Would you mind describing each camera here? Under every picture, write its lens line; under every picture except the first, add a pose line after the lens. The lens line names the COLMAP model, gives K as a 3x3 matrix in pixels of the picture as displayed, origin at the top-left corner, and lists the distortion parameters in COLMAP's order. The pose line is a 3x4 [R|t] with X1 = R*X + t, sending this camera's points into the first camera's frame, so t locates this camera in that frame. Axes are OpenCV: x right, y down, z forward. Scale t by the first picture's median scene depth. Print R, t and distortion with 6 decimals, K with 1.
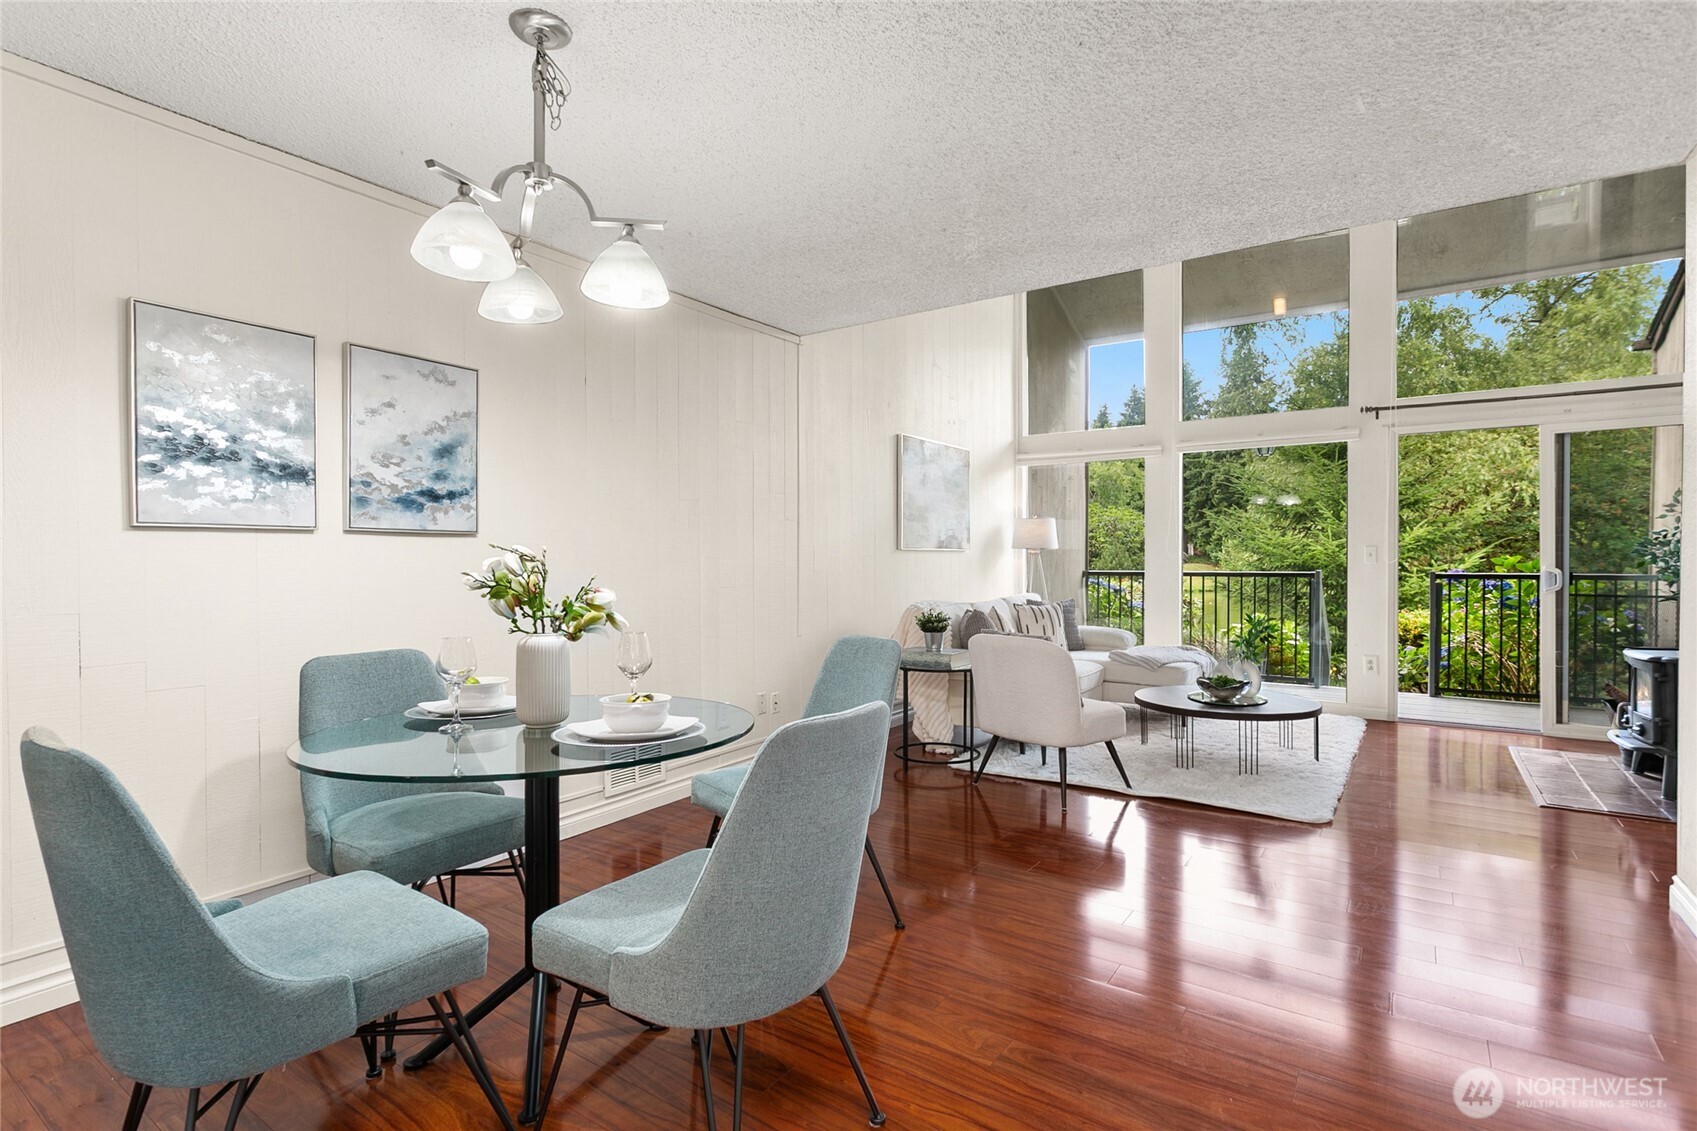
lens RADIAL K [[814.6, 0, 838.6], [0, 814.6, 590.5], [0, 0, 1]] dist [-0.006093, 0.000222]
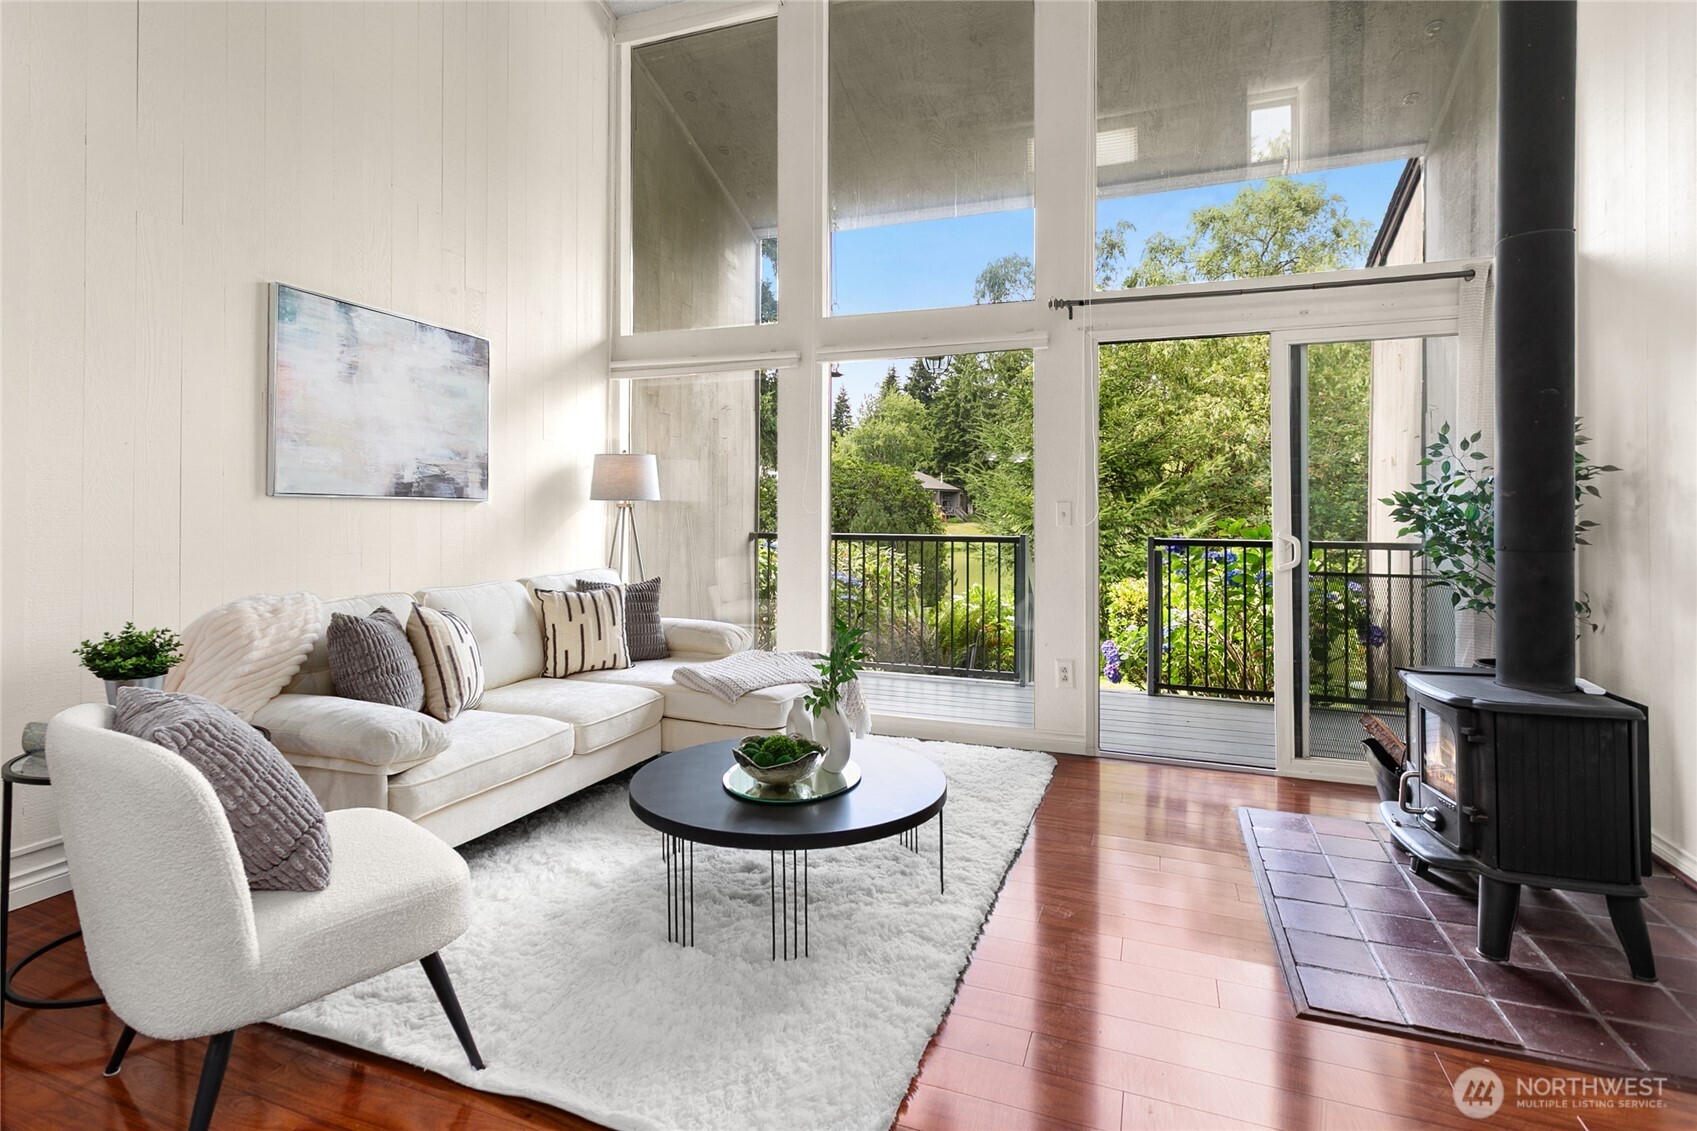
lens RADIAL K [[814.6, 0, 848.1], [0, 814.6, 532.0], [0, 0, 1]] dist [-0.006093, 0.000222]
pose [[0.968432, 0.005596, 0.249214, 0.281975], [-0.000759, 0.999810, -0.019501, -0.013725], [-0.249275, 0.018697, 0.968252, 0.346986]]
